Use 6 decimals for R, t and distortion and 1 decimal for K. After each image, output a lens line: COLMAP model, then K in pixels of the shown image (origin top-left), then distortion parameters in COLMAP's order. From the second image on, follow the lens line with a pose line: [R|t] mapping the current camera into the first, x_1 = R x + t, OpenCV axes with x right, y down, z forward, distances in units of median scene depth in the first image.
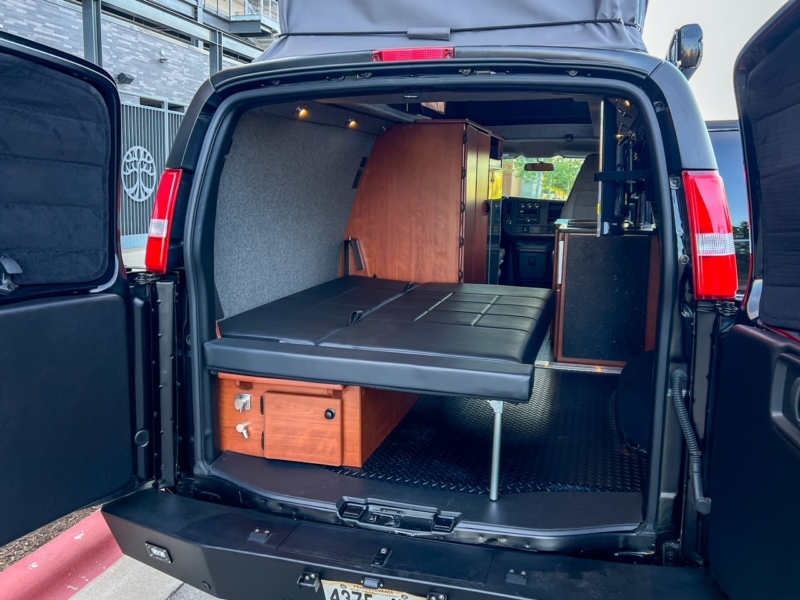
lens RADIAL K [[690.9, 0, 400.0], [0, 690.9, 300.0], [0, 0, 1]] dist [0.175866, -0.528320]
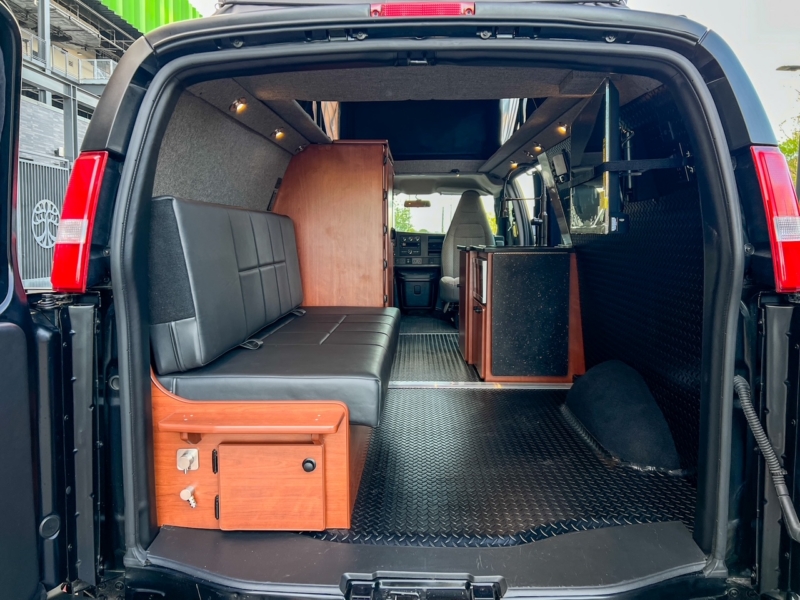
lens RADIAL K [[605.3, 0, 399.2], [0, 605.3, 292.7], [0, 0, 1]] dist [0.047058, -0.050067]
pose [[0.969778, -0.034072, 0.241597, -0.160800], [0.051208, 0.996570, -0.065007, 0.018758], [-0.238553, 0.075414, 0.968197, 0.288850]]
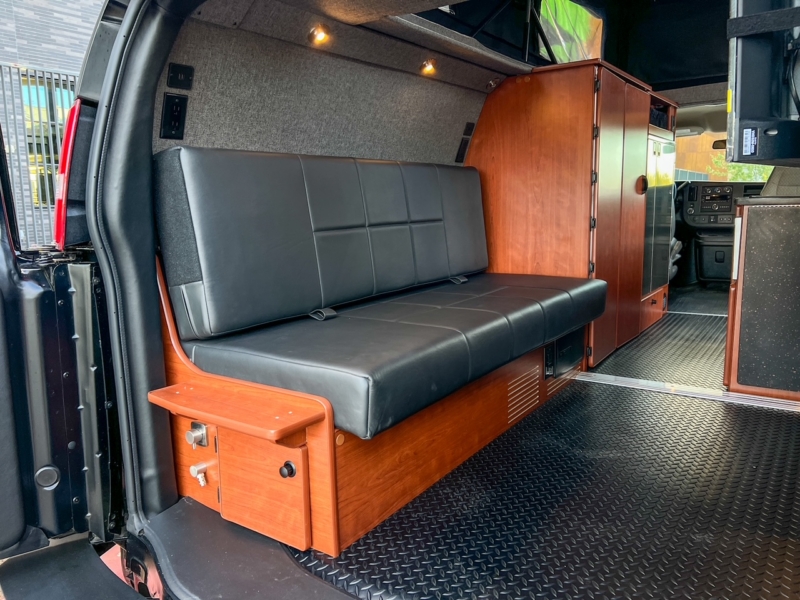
lens RADIAL K [[613.9, 0, 400.0], [0, 613.9, 300.0], [0, 0, 1]] dist [0.007236, 0.002683]
pose [[0.946447, 0.016576, -0.322434, 0.175824], [-0.017470, 0.999847, 0.000121, 0.005302], [0.322387, 0.005519, 0.946592, 0.489963]]
